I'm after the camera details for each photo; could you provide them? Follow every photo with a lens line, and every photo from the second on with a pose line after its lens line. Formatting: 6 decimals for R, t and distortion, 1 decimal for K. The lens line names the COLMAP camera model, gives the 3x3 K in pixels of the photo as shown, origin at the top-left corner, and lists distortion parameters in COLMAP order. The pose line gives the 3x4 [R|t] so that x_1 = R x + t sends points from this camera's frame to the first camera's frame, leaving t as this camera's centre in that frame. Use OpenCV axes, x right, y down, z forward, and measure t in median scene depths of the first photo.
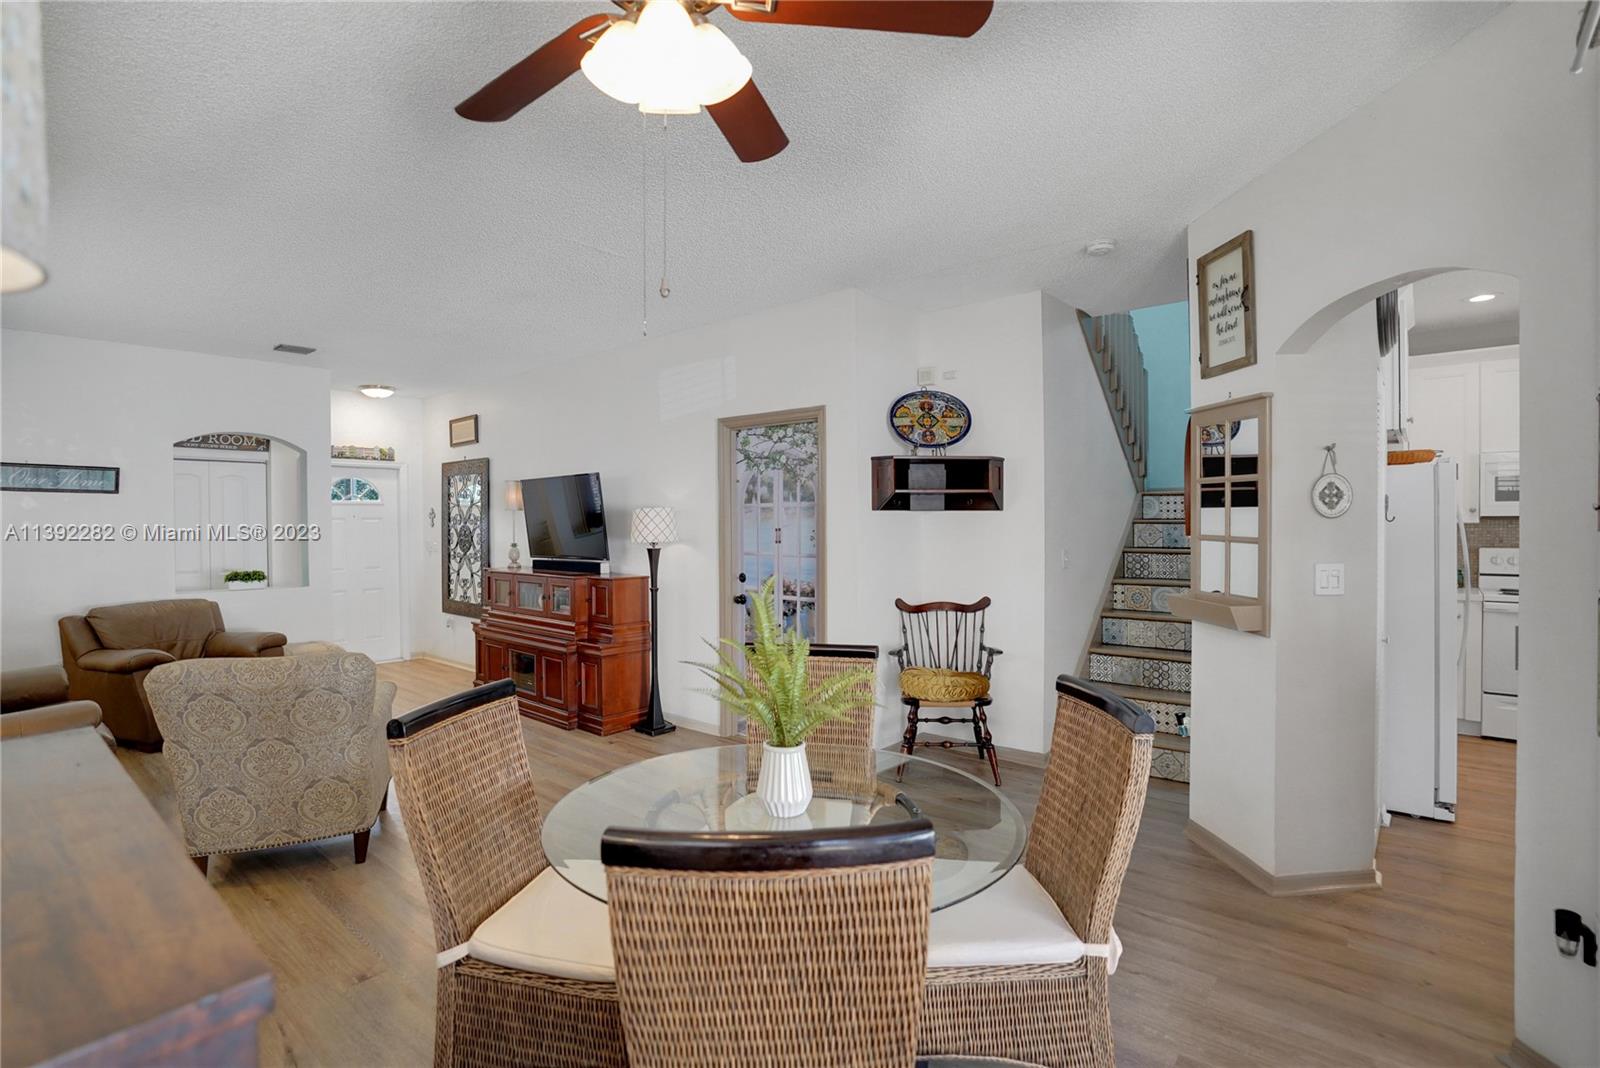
lens RADIAL K [[772.8, 0, 810.6], [0, 772.8, 542.7], [0, 0, 1]] dist [-0.055596, 0.016897]
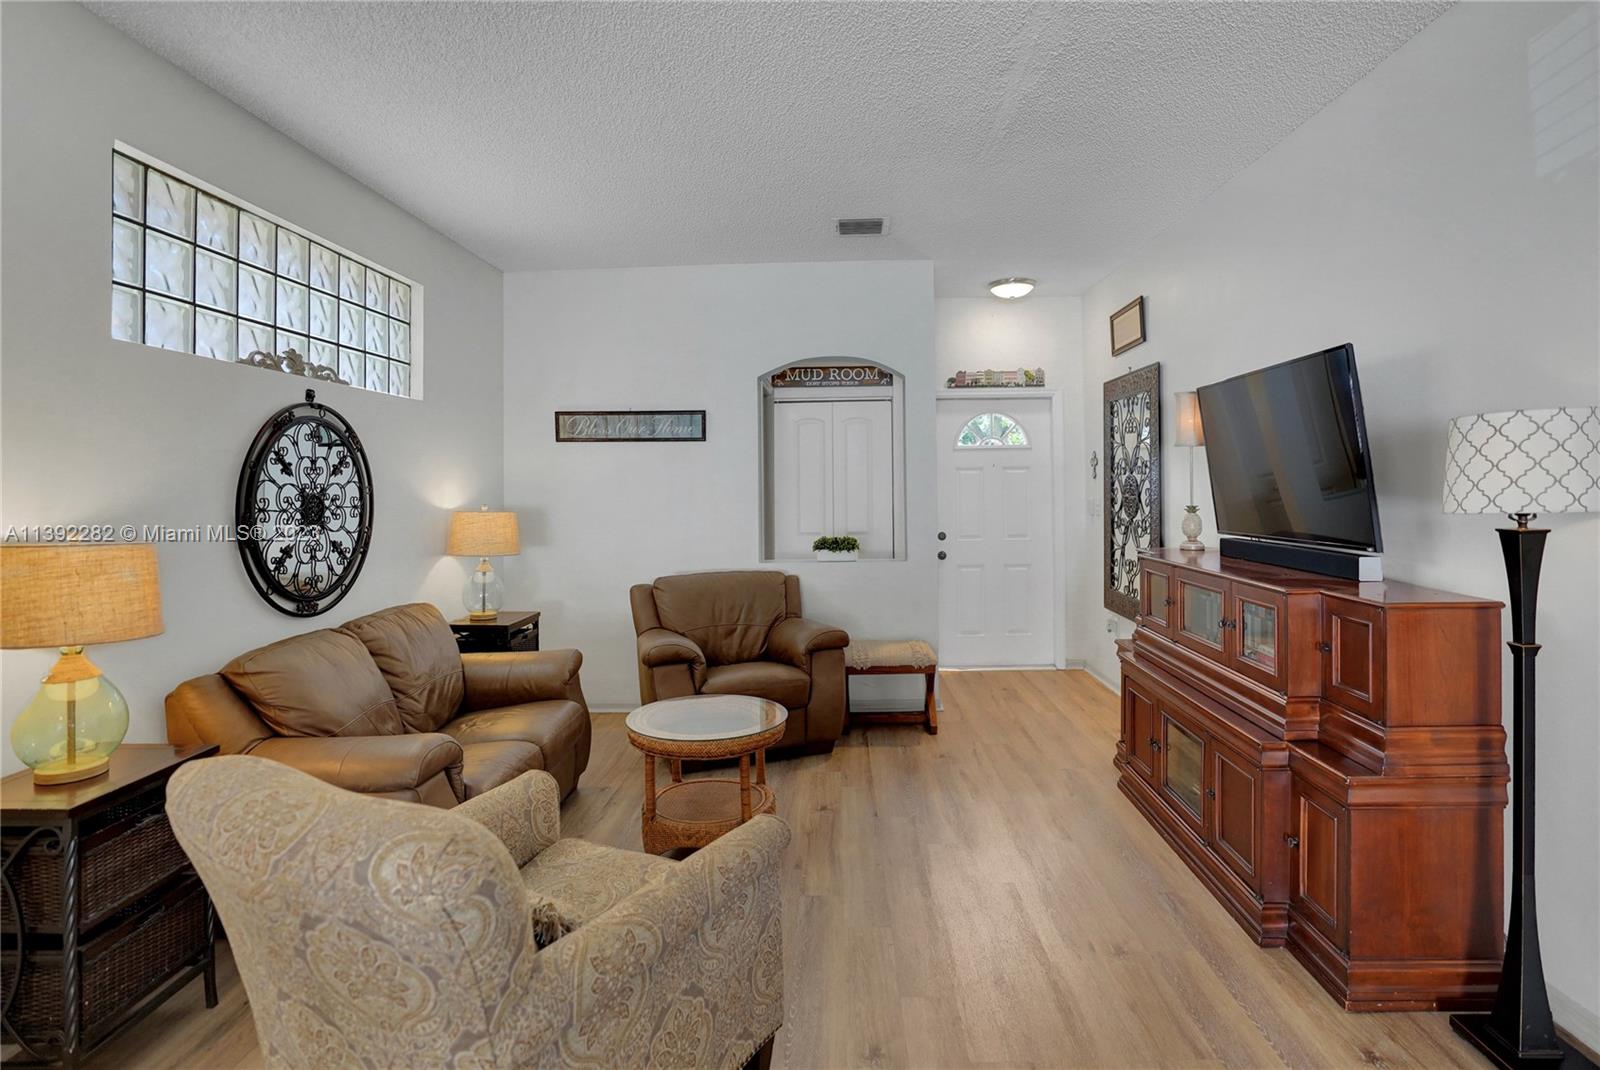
lens RADIAL K [[828.2, 0, 814.5], [0, 828.2, 468.9], [0, 0, 1]] dist [-0.048941, 0.009233]
pose [[0.625840, -0.018523, -0.779732, -0.104563], [-0.010557, 0.999425, -0.032215, -0.004356], [0.779880, 0.028393, 0.625284, 0.454893]]
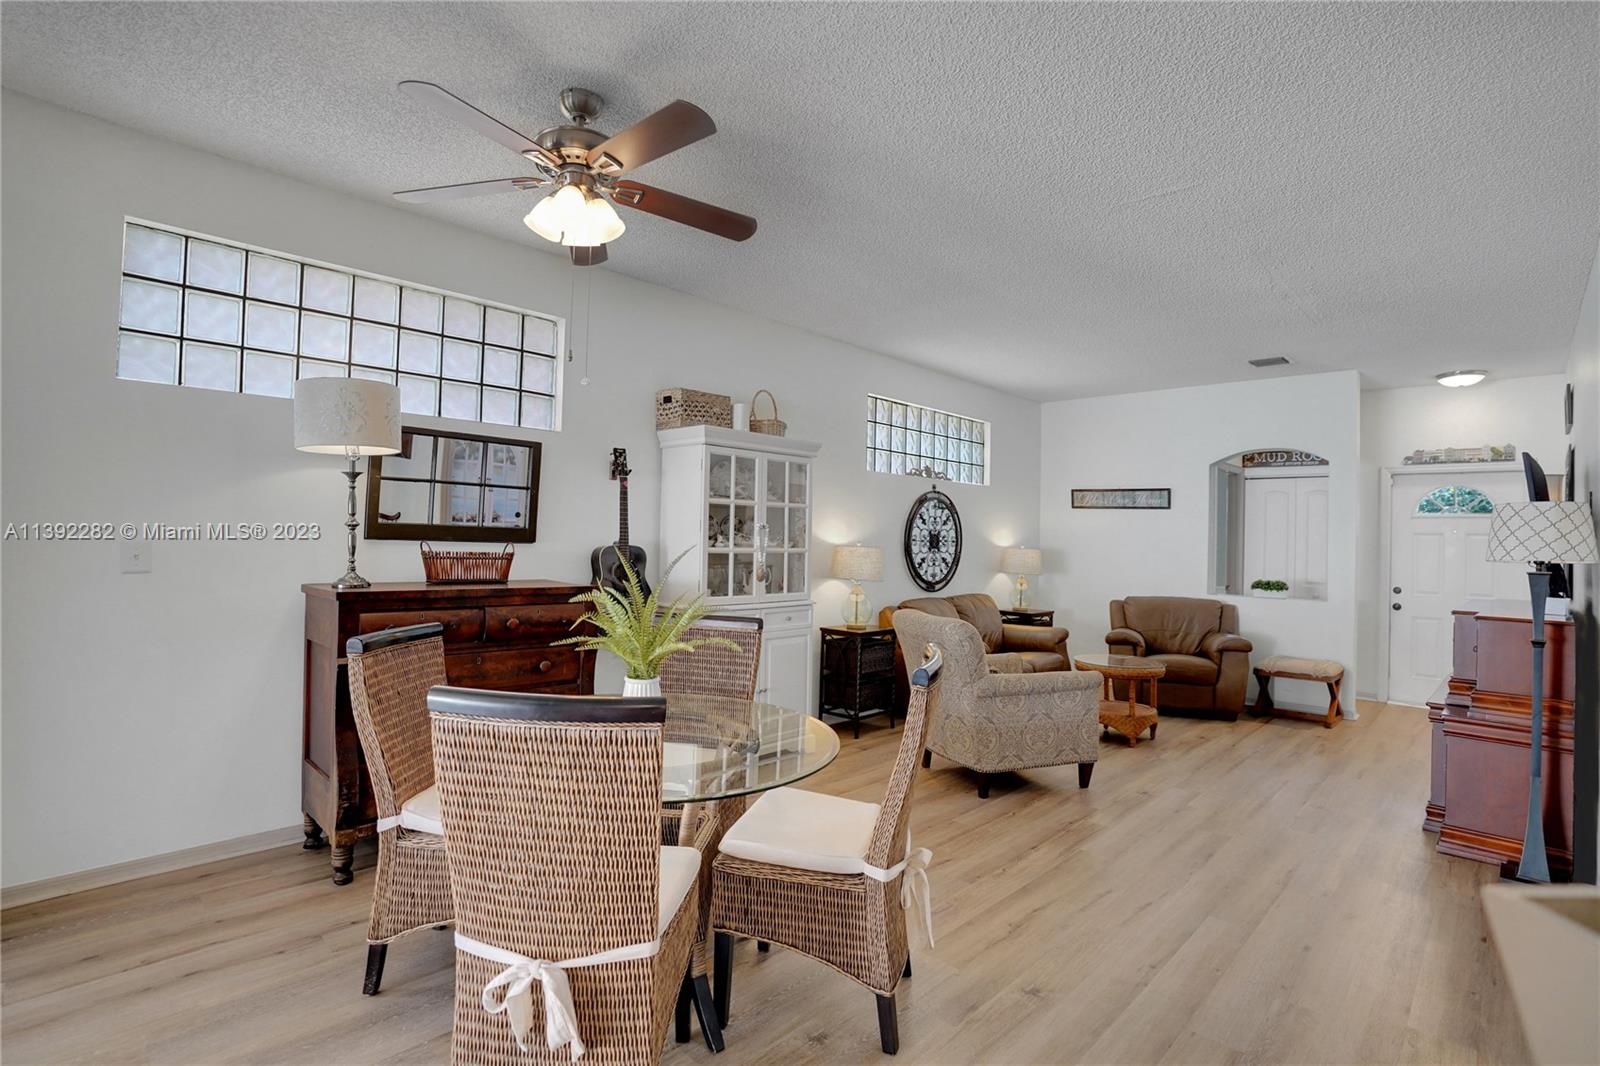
lens RADIAL K [[772.8, 0, 786.3], [0, 772.8, 515.3], [0, 0, 1]] dist [-0.055596, 0.016897]
pose [[-0.067726, -0.023481, -0.997428, 0.344970], [-0.053674, 0.998361, -0.019859, 0.004497], [0.996259, 0.052191, -0.068875, 0.401186]]
